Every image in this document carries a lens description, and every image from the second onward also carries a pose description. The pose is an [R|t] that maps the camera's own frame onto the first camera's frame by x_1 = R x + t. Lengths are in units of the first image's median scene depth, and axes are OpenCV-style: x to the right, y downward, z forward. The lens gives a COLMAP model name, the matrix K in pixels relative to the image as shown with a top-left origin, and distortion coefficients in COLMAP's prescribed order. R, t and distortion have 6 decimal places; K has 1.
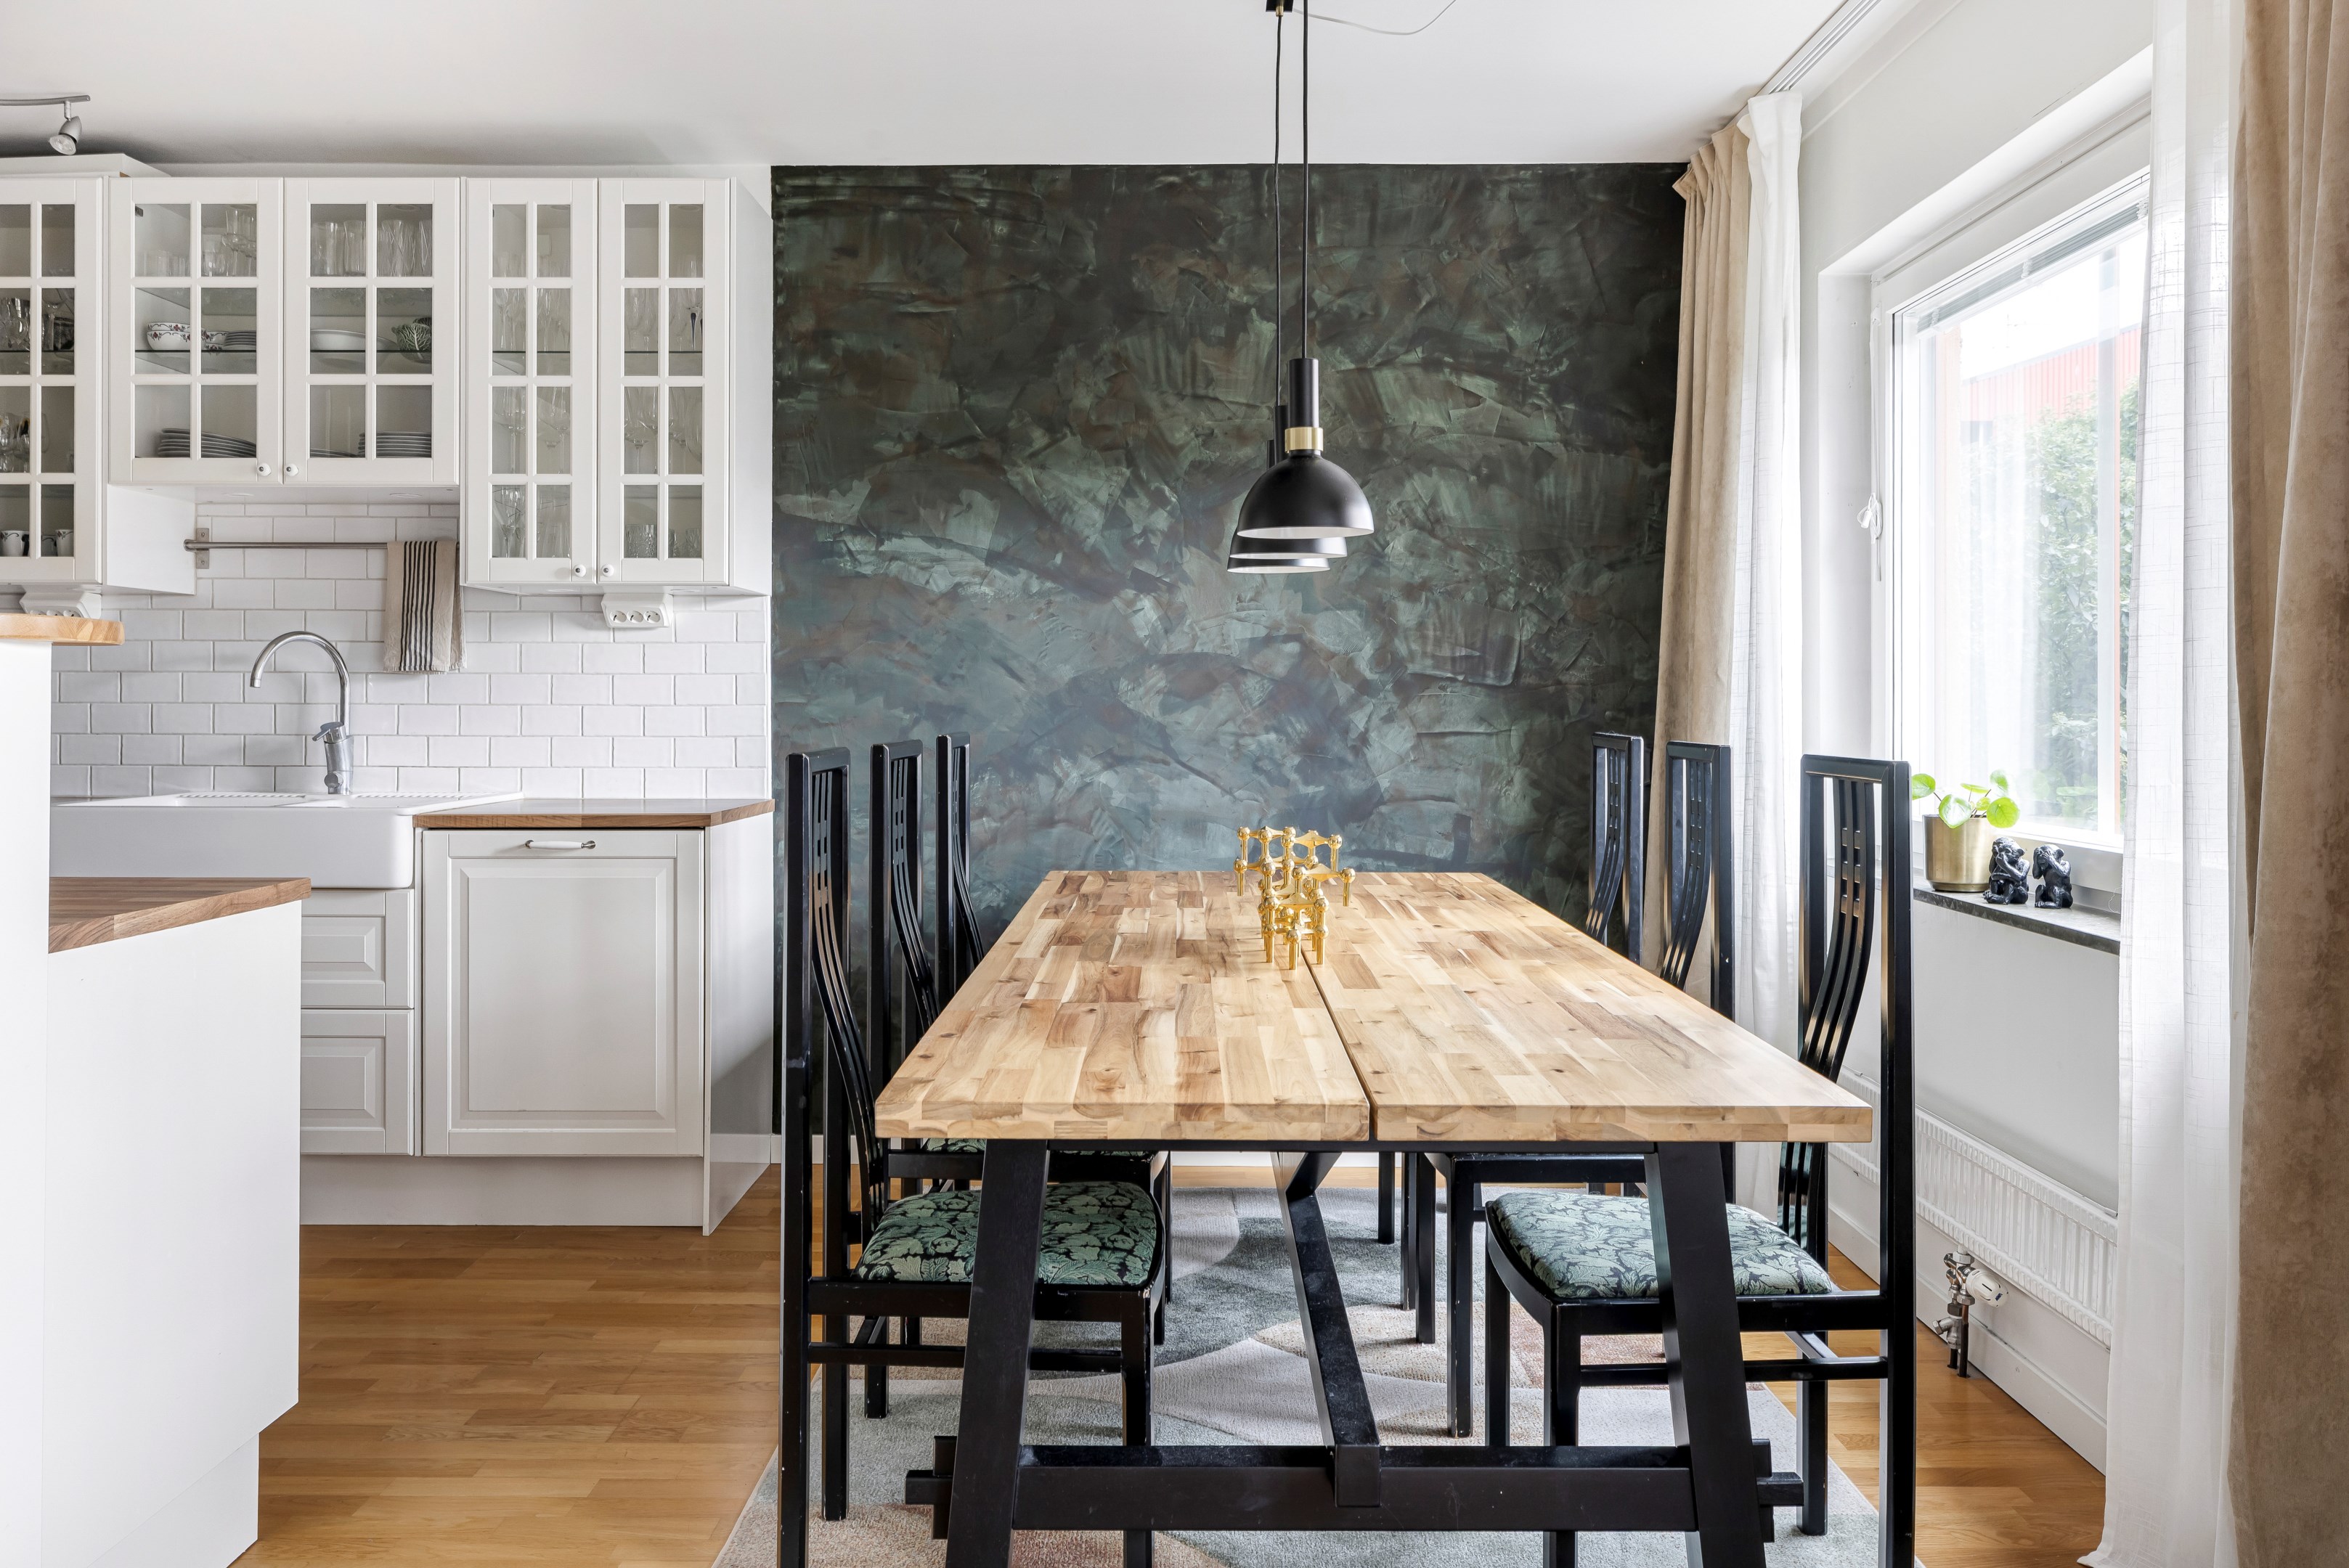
lens RADIAL K [[1622.2, 0, 1178.9], [0, 1622.2, 738.5], [0, 0, 1]] dist [-0.001649, 0.000029]
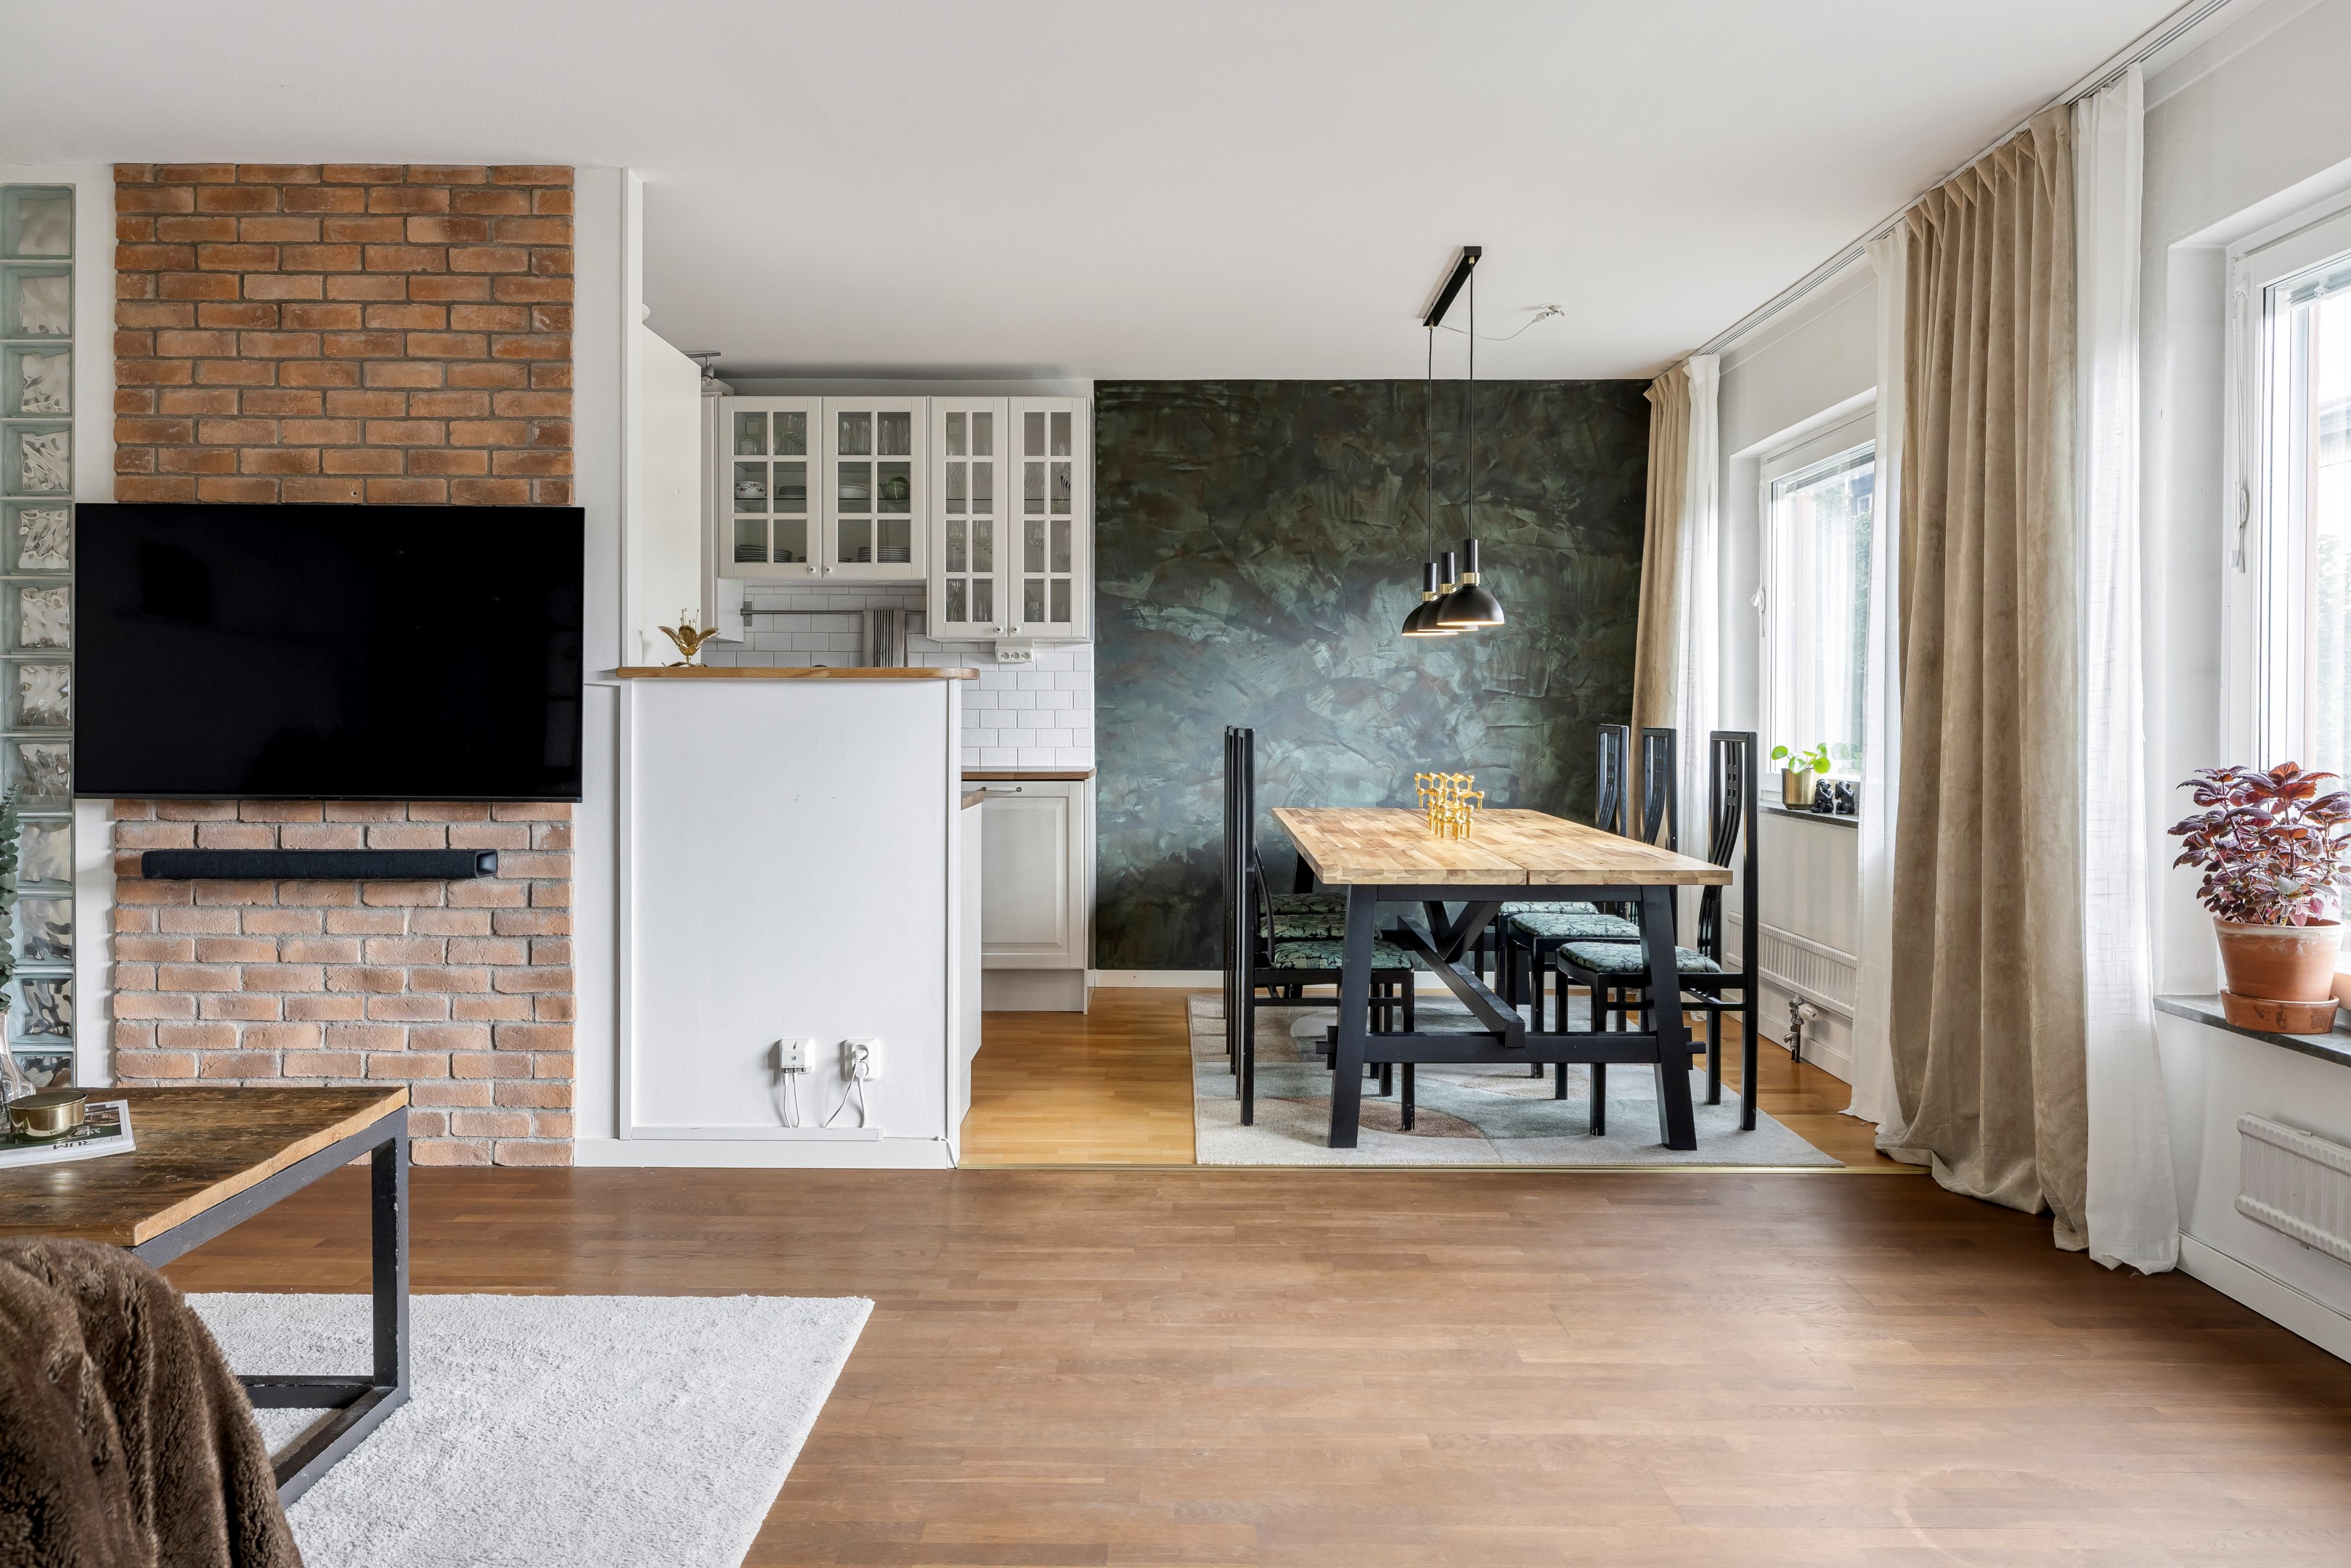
lens RADIAL K [[1471.4, 0, 1182.9], [0, 1471.4, 767.0], [0, 0, 1]] dist [-0.001969, 0.001583]
pose [[0.999997, -0.000235, 0.002407, -0.165769], [0.000200, 0.999890, 0.014806, 0.015790], [-0.002410, -0.014806, 0.999887, -0.494348]]
